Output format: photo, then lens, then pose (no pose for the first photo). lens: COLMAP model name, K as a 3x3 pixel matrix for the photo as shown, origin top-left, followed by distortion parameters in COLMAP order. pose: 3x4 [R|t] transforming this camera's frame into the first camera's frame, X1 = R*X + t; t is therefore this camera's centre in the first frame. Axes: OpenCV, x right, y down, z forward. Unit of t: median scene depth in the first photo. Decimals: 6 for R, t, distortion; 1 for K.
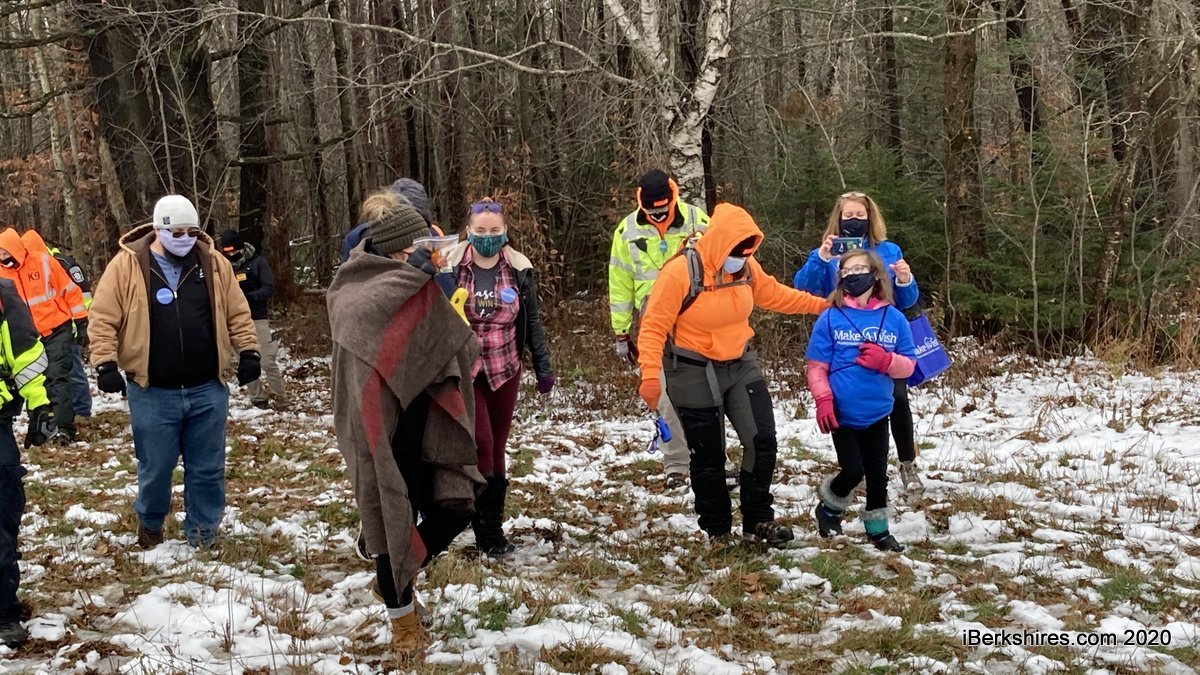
lens RADIAL K [[2048.1, 0, 599.2], [0, 2048.1, 338.9], [0, 0, 1]] dist [0.071491, 0.000000]
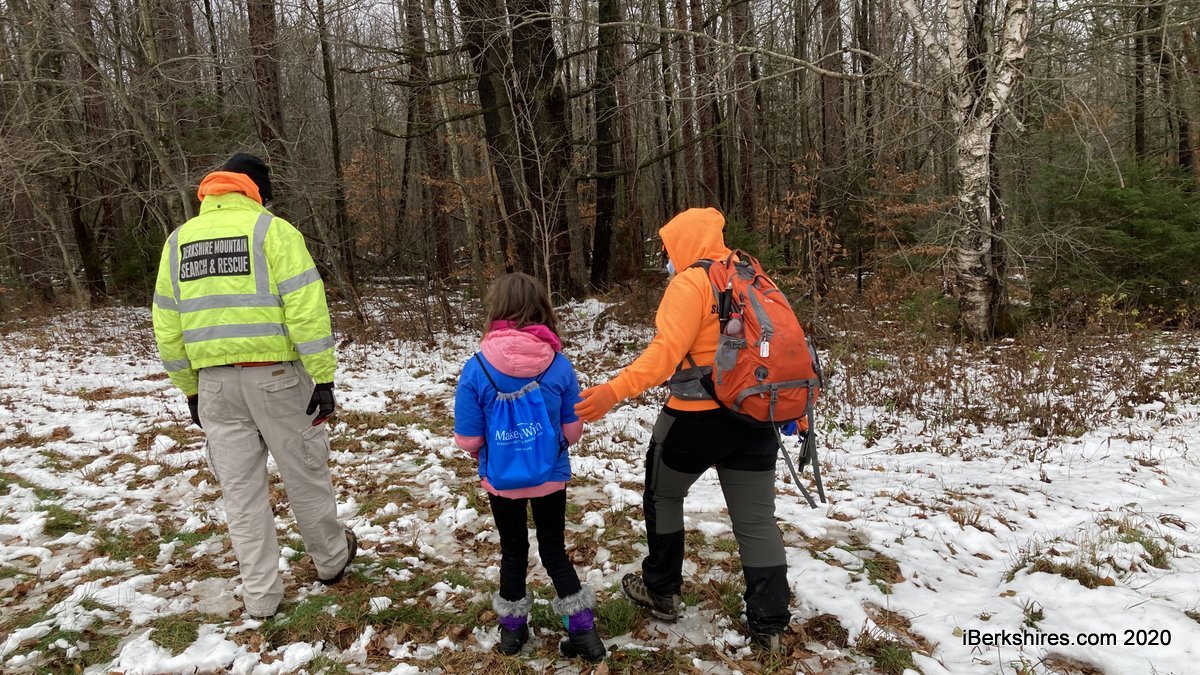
lens RADIAL K [[967.6, 0, 595.4], [0, 967.6, 335.5], [0, 0, 1]] dist [0.009830, 0.001507]
pose [[0.975730, 0.025944, -0.217433, -0.038171], [-0.014331, 0.998394, 0.054815, -0.021646], [0.218506, -0.050368, 0.974535, 0.469894]]
